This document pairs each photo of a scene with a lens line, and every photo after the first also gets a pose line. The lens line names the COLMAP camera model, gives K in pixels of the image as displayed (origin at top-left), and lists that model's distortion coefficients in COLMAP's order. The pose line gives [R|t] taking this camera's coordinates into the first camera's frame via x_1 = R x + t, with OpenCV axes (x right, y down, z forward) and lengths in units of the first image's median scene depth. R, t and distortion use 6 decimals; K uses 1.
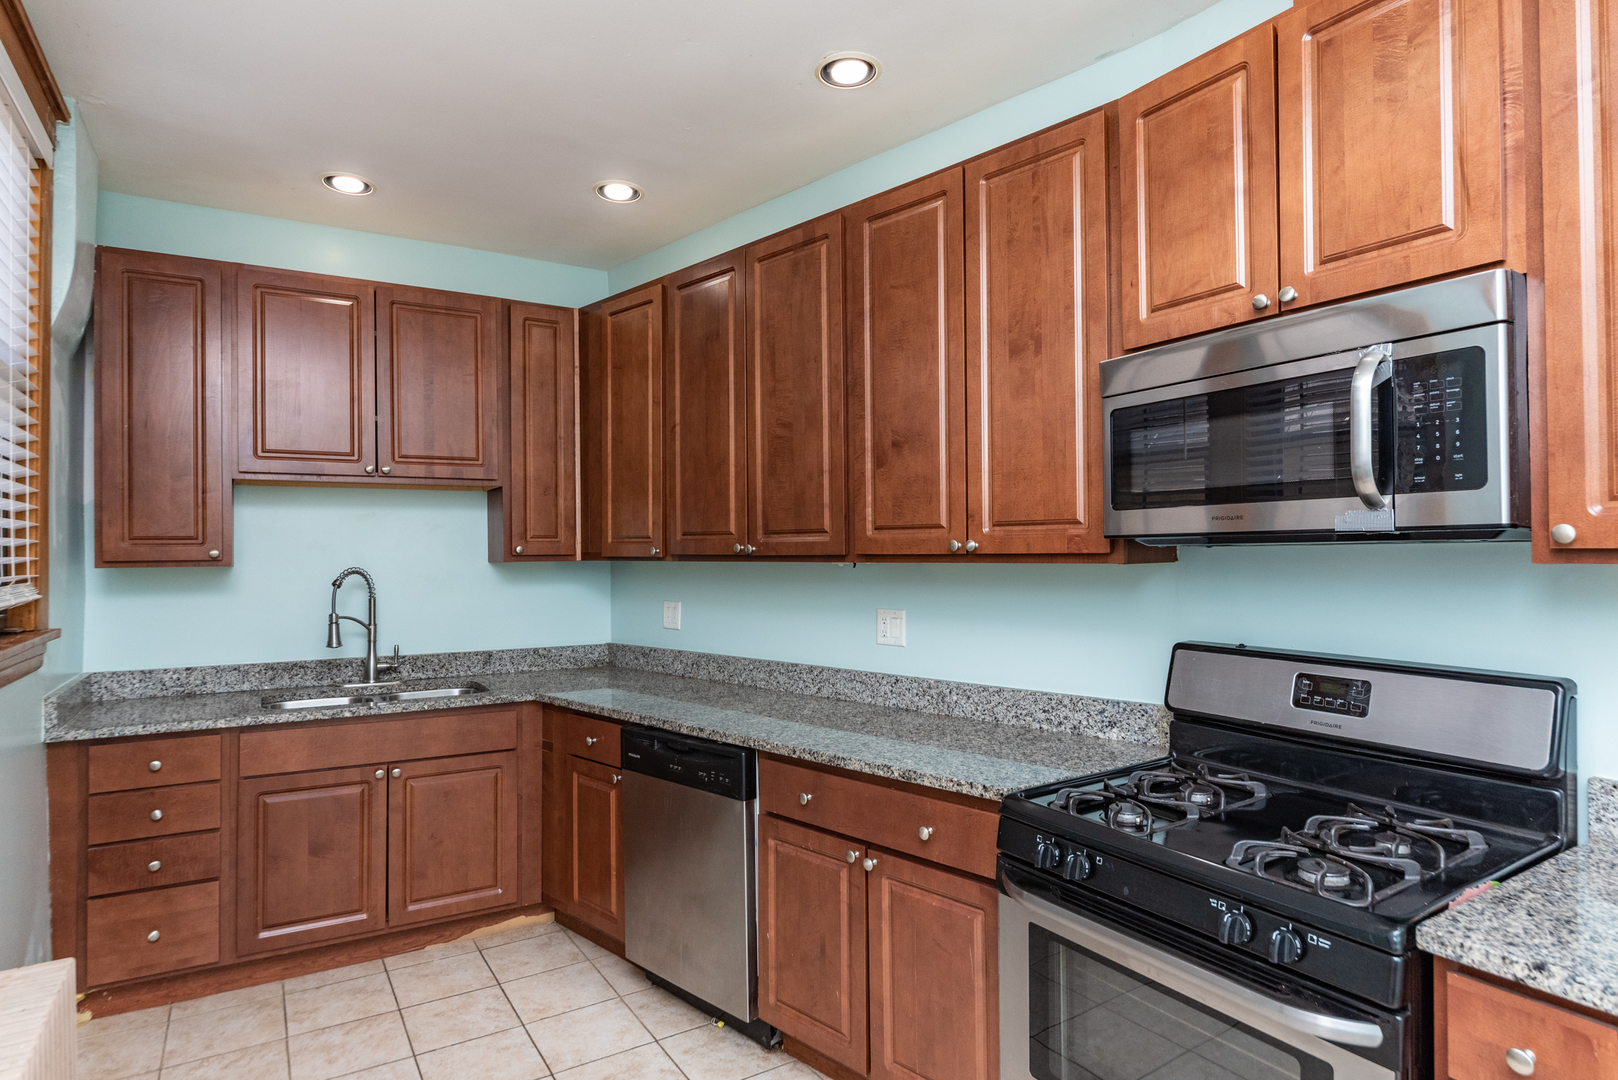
lens RADIAL K [[893.8, 0, 815.4], [0, 893.8, 541.3], [0, 0, 1]] dist [0.007096, -0.004793]
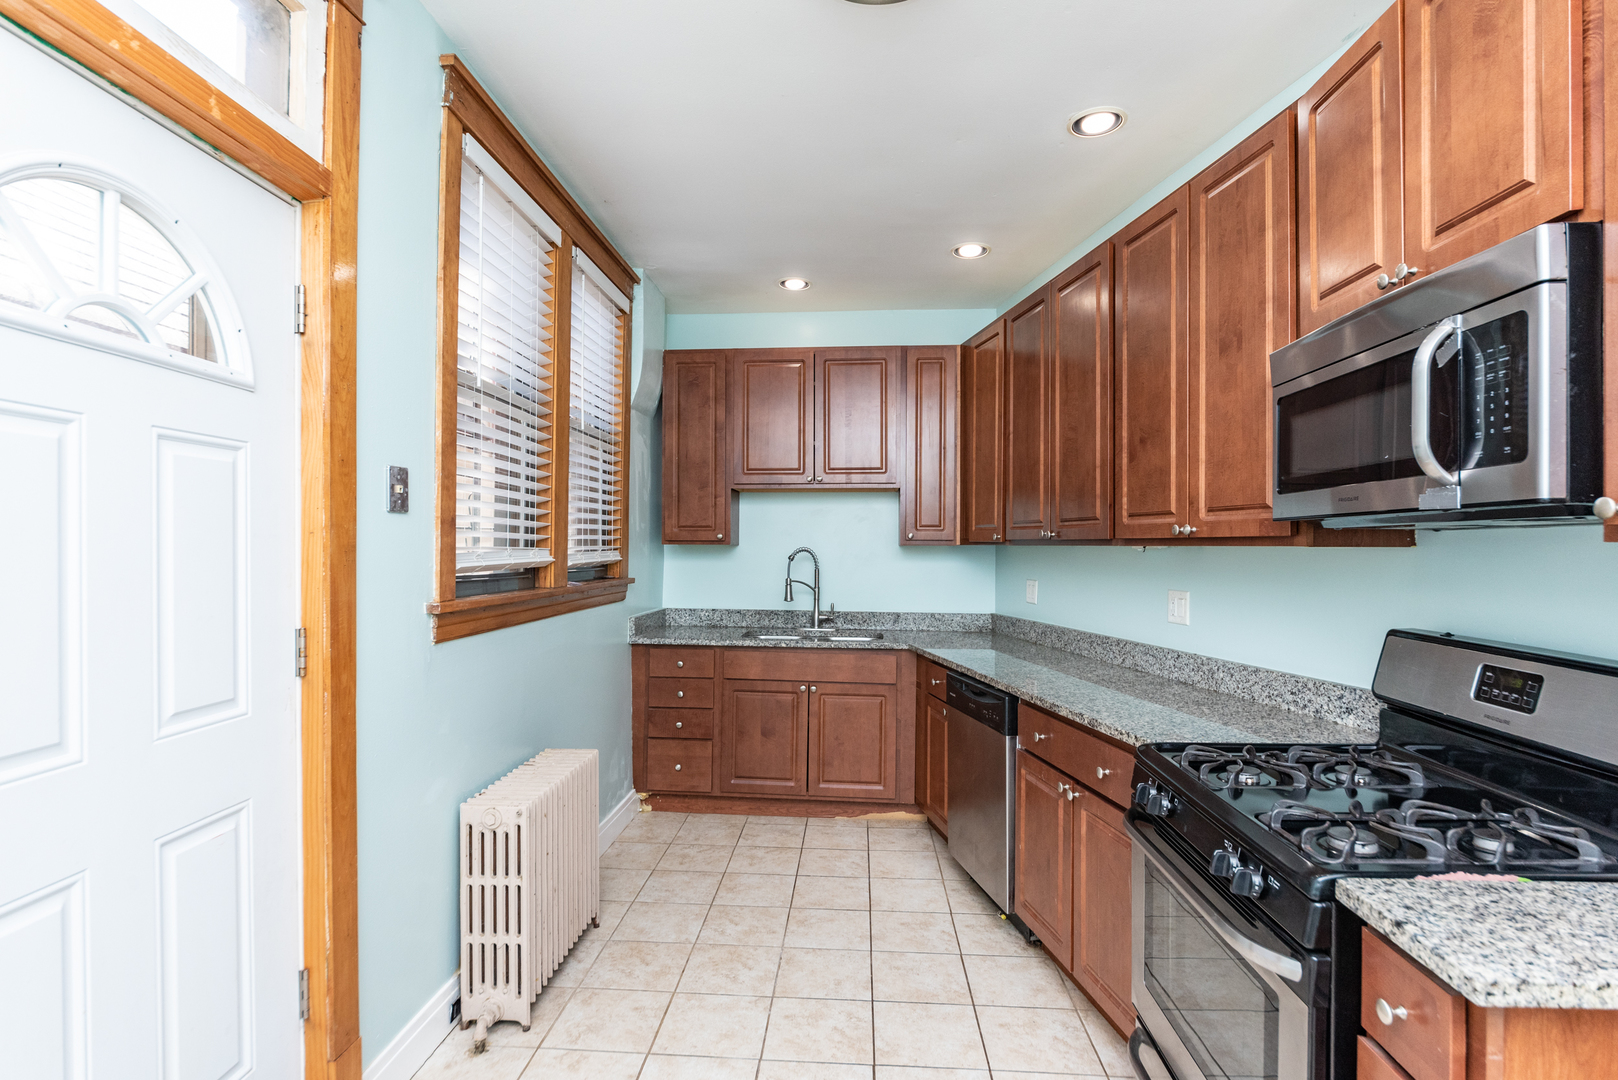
lens RADIAL K [[806.1, 0, 812.1], [0, 806.1, 536.6], [0, 0, 1]] dist [0.000086, -0.002302]
pose [[0.813689, 0.006177, -0.581268, 0.340061], [-0.005705, 0.999980, 0.002641, 0.011875], [0.581273, 0.001167, 0.813708, -0.065967]]
